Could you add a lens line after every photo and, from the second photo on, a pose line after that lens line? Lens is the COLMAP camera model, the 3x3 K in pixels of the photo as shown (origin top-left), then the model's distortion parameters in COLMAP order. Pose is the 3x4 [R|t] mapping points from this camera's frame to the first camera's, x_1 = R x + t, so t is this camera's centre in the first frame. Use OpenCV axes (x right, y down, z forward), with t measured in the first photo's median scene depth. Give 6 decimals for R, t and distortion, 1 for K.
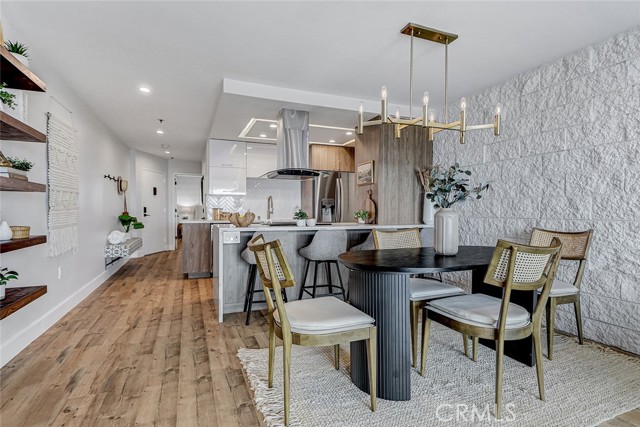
lens RADIAL K [[321.4, 0, 320.0], [0, 321.4, 213.5], [0, 0, 1]] dist [0.001577, -0.000723]
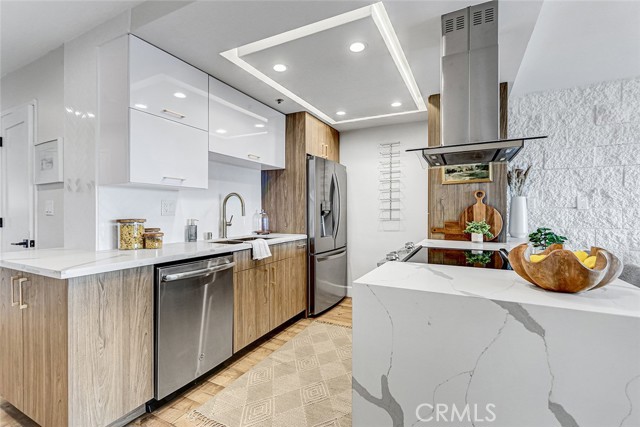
lens RADIAL K [[292.2, 0, 318.3], [0, 292.2, 209.5], [0, 0, 1]] dist [-0.002561, -0.000525]
pose [[0.758492, 0.002469, 0.651678, -0.618265], [0.005774, 0.999928, -0.010508, -0.037176], [-0.651657, 0.011733, 0.758423, 0.942379]]
